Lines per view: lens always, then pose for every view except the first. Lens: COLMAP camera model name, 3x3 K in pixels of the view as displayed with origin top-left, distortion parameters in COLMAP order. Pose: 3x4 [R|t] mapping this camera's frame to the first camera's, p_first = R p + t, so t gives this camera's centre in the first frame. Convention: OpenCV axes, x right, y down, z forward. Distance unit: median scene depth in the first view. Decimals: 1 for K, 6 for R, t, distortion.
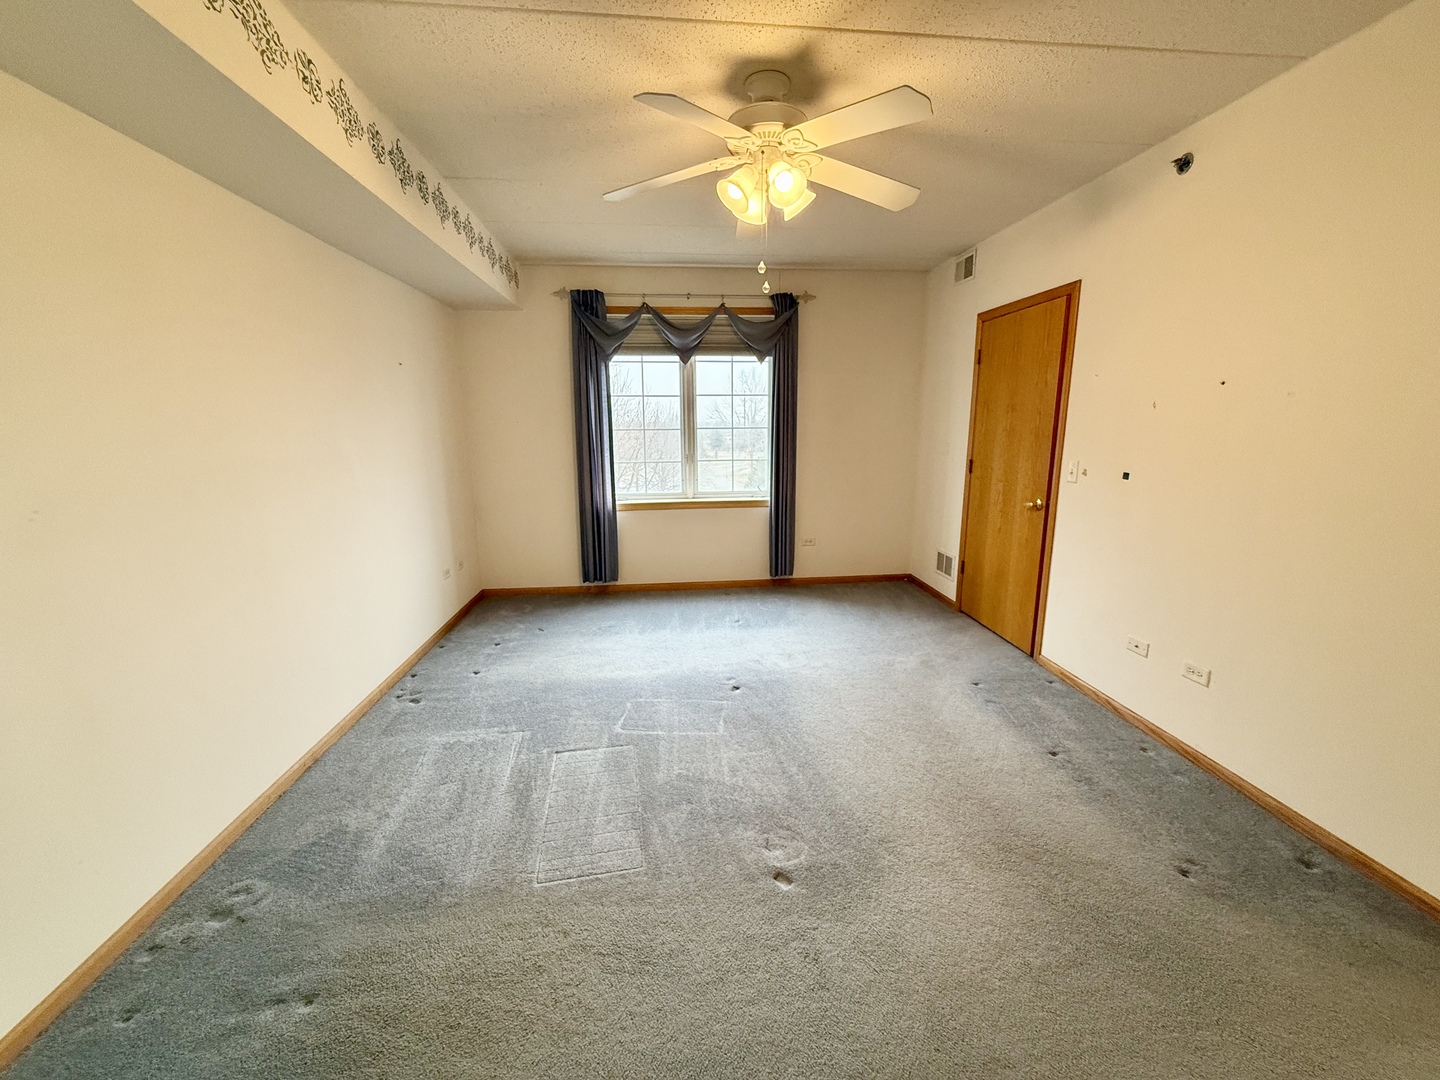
lens RADIAL K [[573.5, 0, 727.4], [0, 573.5, 536.4], [0, 0, 1]] dist [-0.001381, 0.000387]
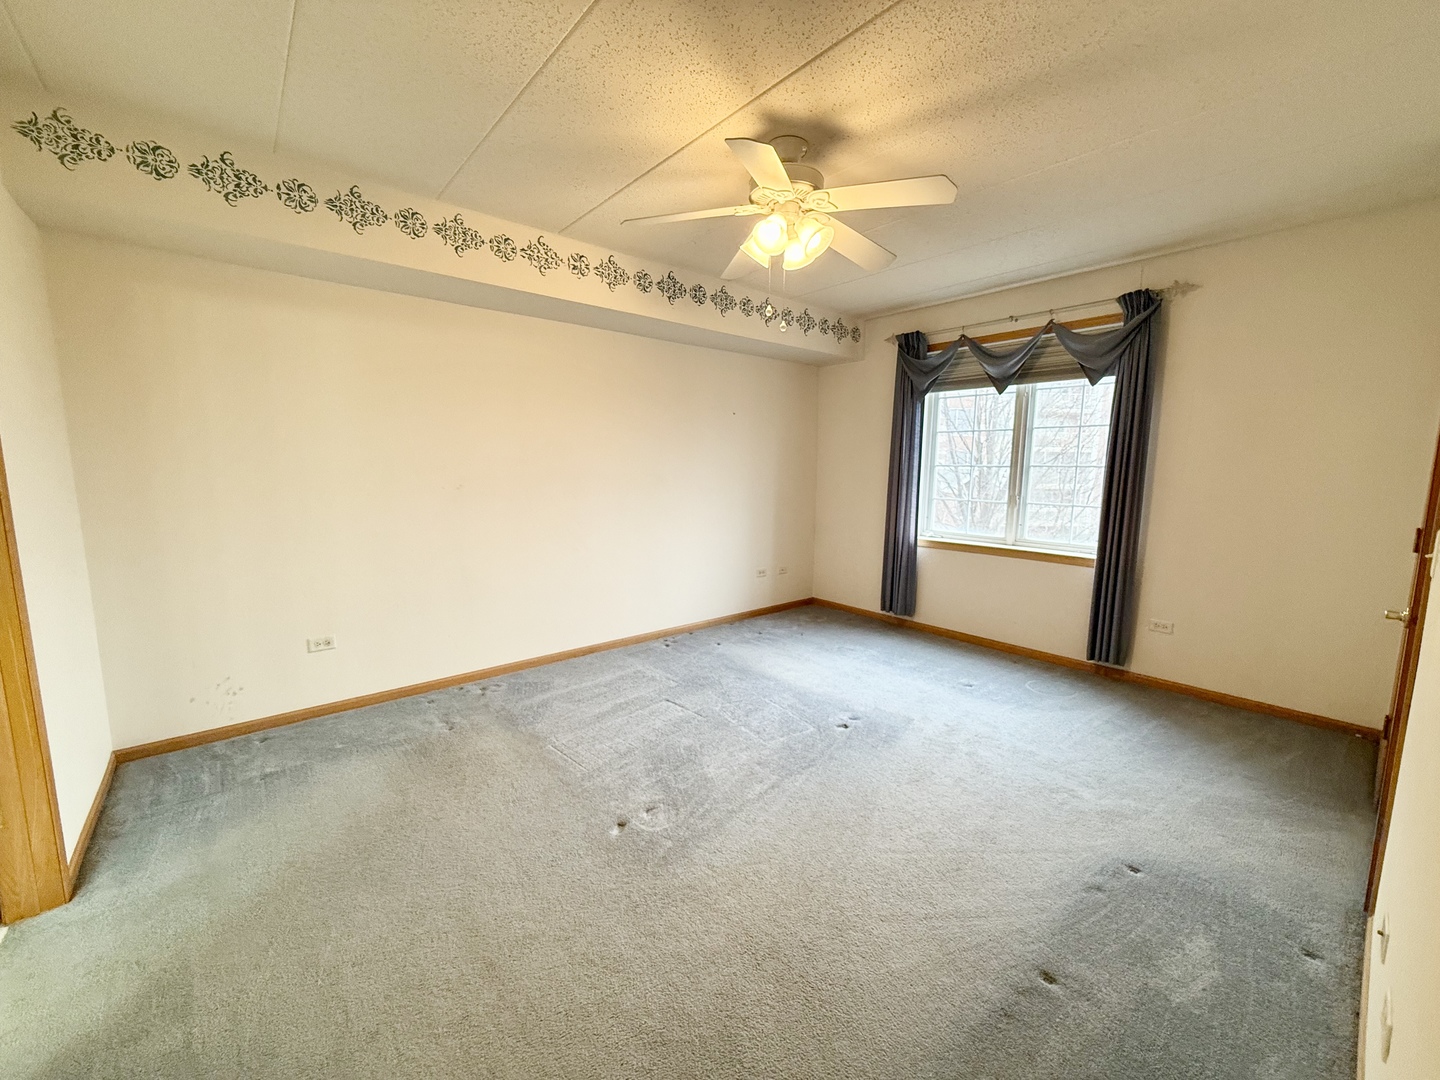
lens RADIAL K [[573.5, 0, 725.5], [0, 573.5, 537.9], [0, 0, 1]] dist [-0.001381, 0.000387]
pose [[0.572312, 0.118726, -0.811396, 0.442586], [-0.174716, 0.984399, 0.020806, -0.022527], [0.801208, 0.129856, 0.584126, 0.160104]]
